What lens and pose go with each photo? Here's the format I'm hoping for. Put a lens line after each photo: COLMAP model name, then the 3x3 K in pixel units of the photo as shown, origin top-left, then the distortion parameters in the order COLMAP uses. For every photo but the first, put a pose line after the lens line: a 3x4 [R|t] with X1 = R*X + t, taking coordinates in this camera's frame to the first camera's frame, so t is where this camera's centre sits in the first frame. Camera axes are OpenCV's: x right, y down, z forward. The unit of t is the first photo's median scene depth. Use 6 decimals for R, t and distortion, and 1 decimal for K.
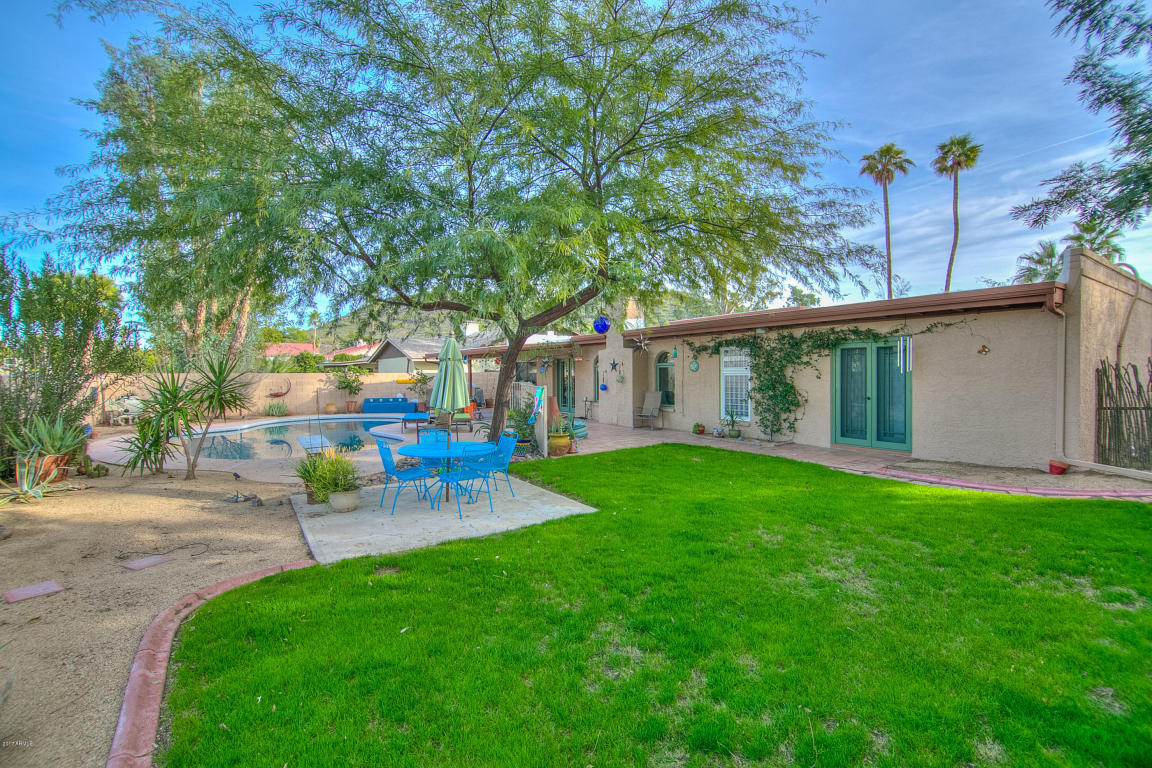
lens RADIAL K [[521.3, 0, 578.4], [0, 521.3, 385.8], [0, 0, 1]] dist [-0.003992, -0.007177]
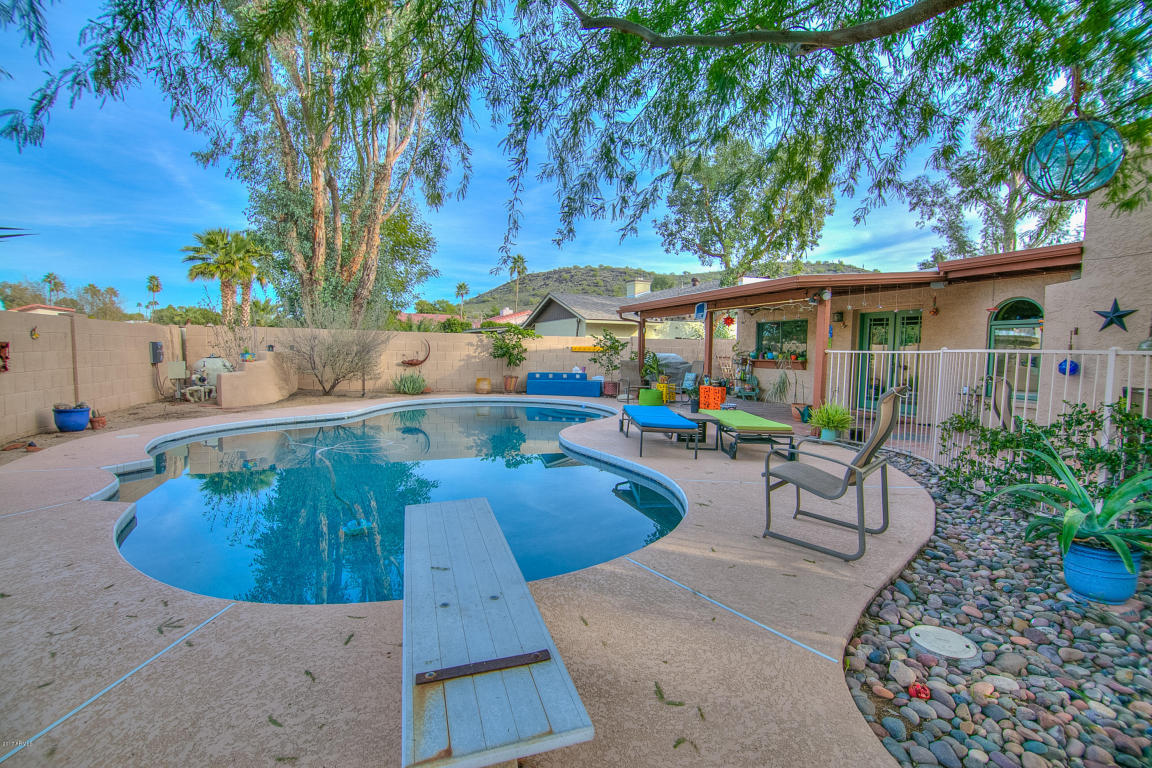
lens RADIAL K [[521.3, 0, 574.4], [0, 521.3, 384.2], [0, 0, 1]] dist [-0.003992, -0.007177]
pose [[0.967576, 0.040426, -0.249323, -0.184617], [-0.030204, 0.998544, 0.044692, 0.007587], [0.250767, -0.035713, 0.967388, 0.360771]]
